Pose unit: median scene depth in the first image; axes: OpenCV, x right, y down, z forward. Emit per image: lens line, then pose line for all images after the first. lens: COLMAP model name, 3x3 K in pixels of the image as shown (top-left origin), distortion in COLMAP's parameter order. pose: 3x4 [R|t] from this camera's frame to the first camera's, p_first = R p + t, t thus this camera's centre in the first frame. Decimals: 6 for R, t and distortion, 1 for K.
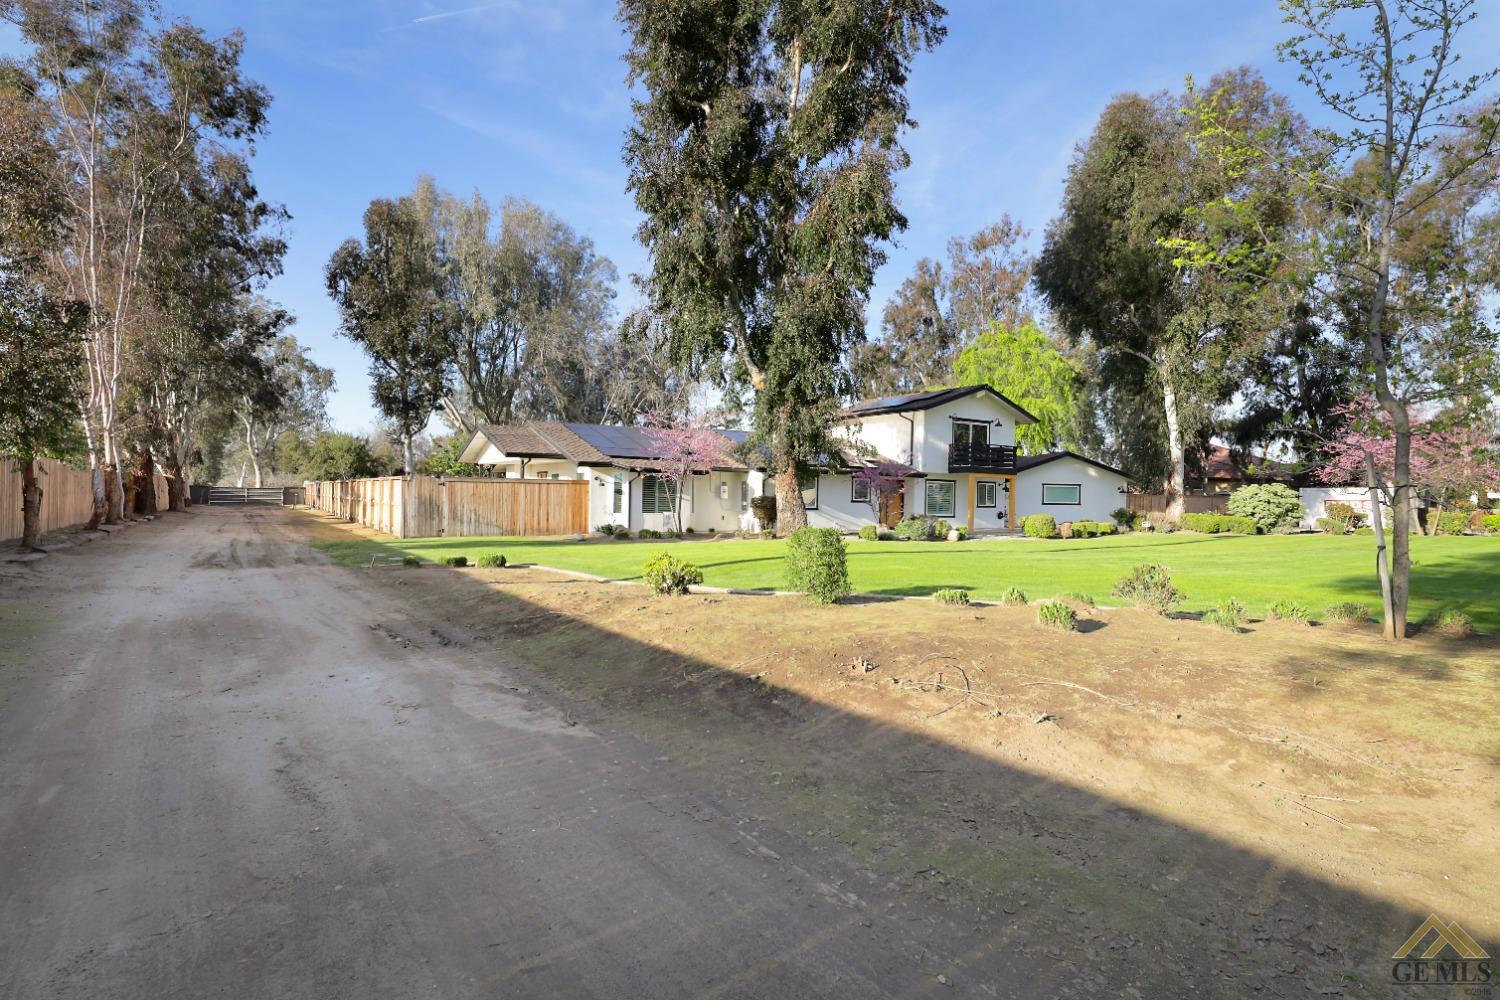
lens RADIAL K [[743.3, 0, 750.0], [0, 743.3, 500.0], [0, 0, 1]] dist [0.003037, 0.000034]
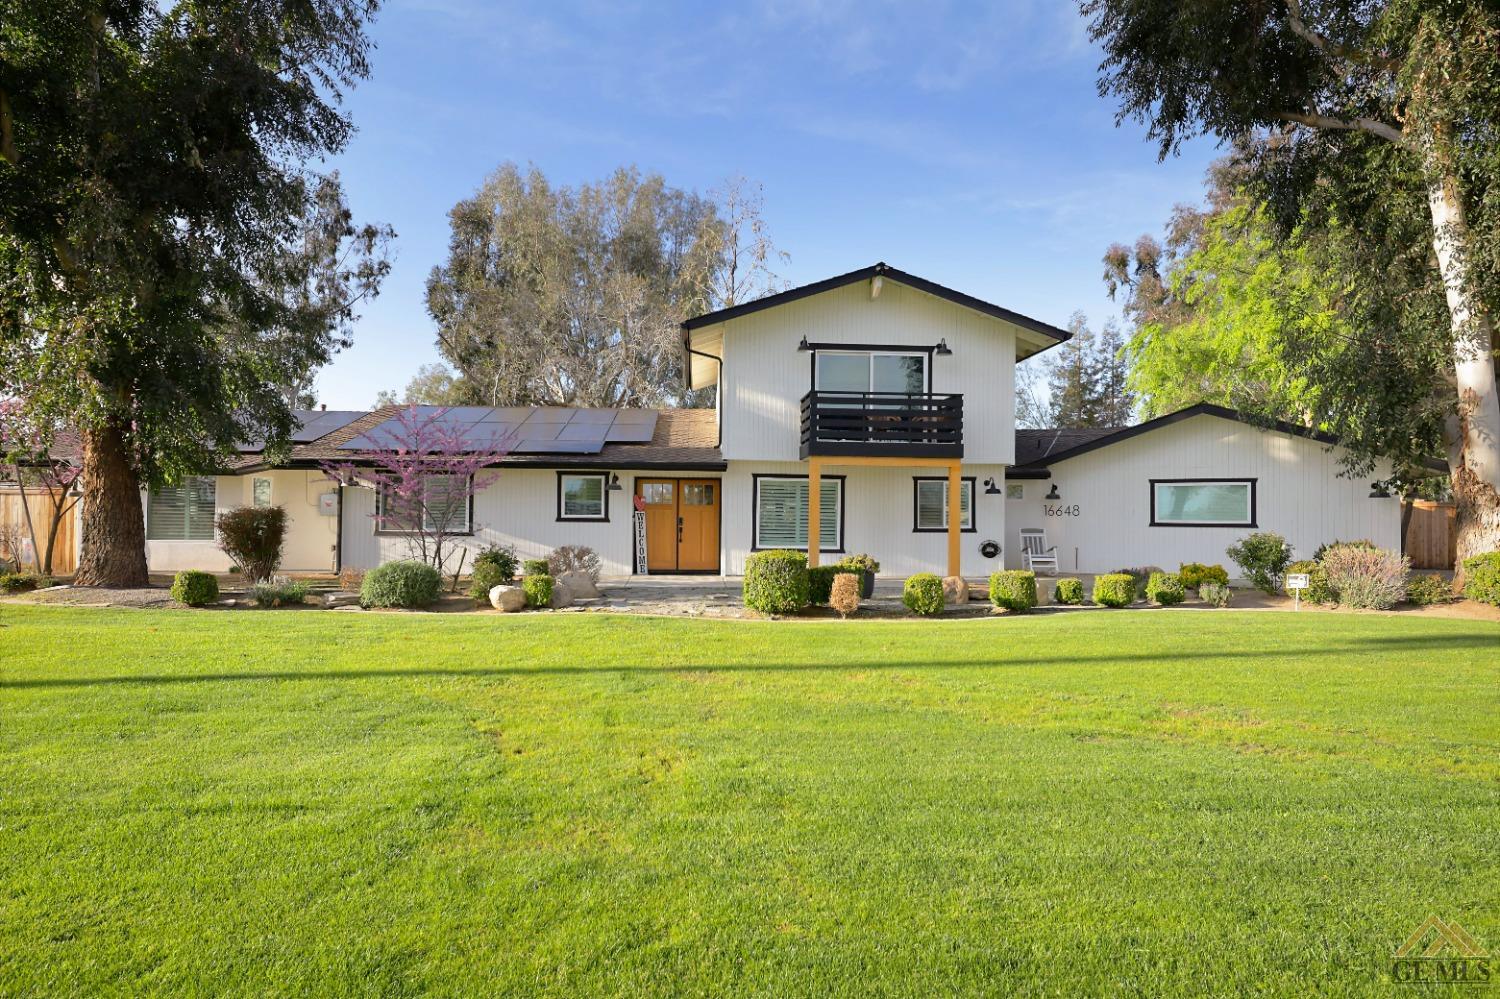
lens RADIAL K [[837.5, 0, 750.0], [0, 837.5, 499.5], [0, 0, 1]] dist [-0.000174, 0.028804]
pose [[0.858438, -0.024650, -0.512325, 0.516135], [0.002272, 0.999017, -0.044259, 0.013033], [0.512913, 0.036830, 0.857650, 0.522138]]
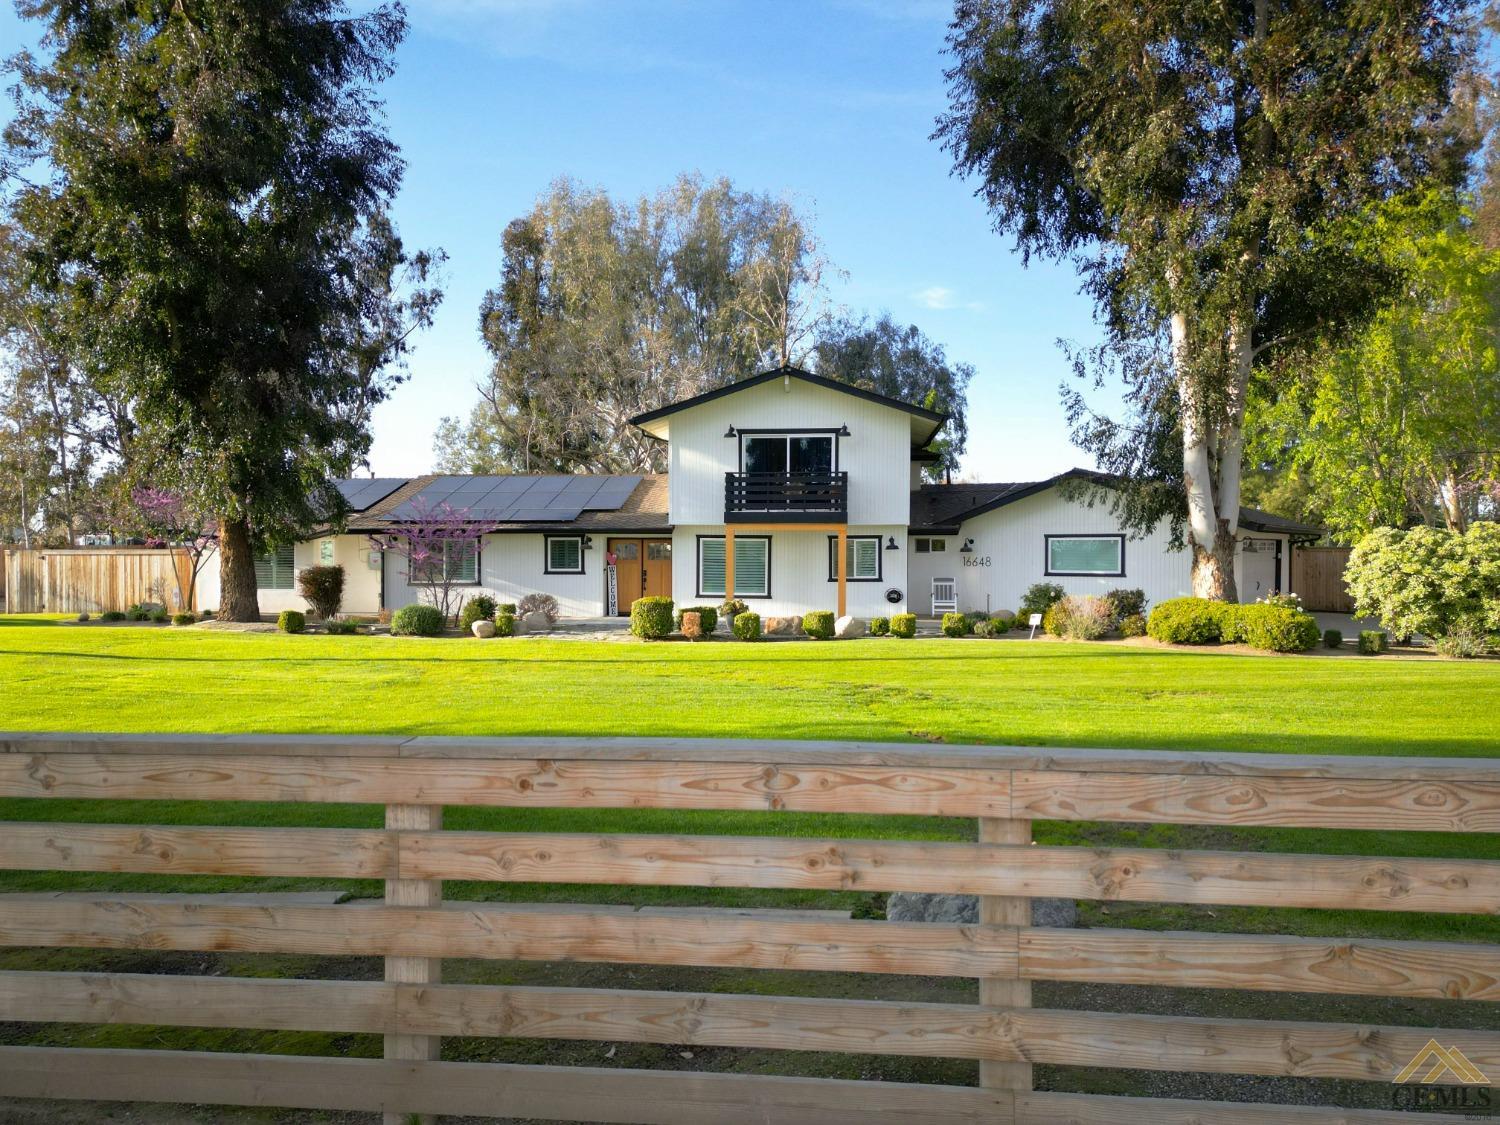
lens RADIAL K [[1117.6, 0, 750.0], [0, 1117.6, 562.5], [0, 0, 1]] dist [0.051937, -0.001770]
pose [[0.765080, -0.013210, -0.643799, 0.854228], [0.005718, 0.999890, -0.013722, 0.006967], [0.643909, 0.006817, 0.765071, 0.327474]]
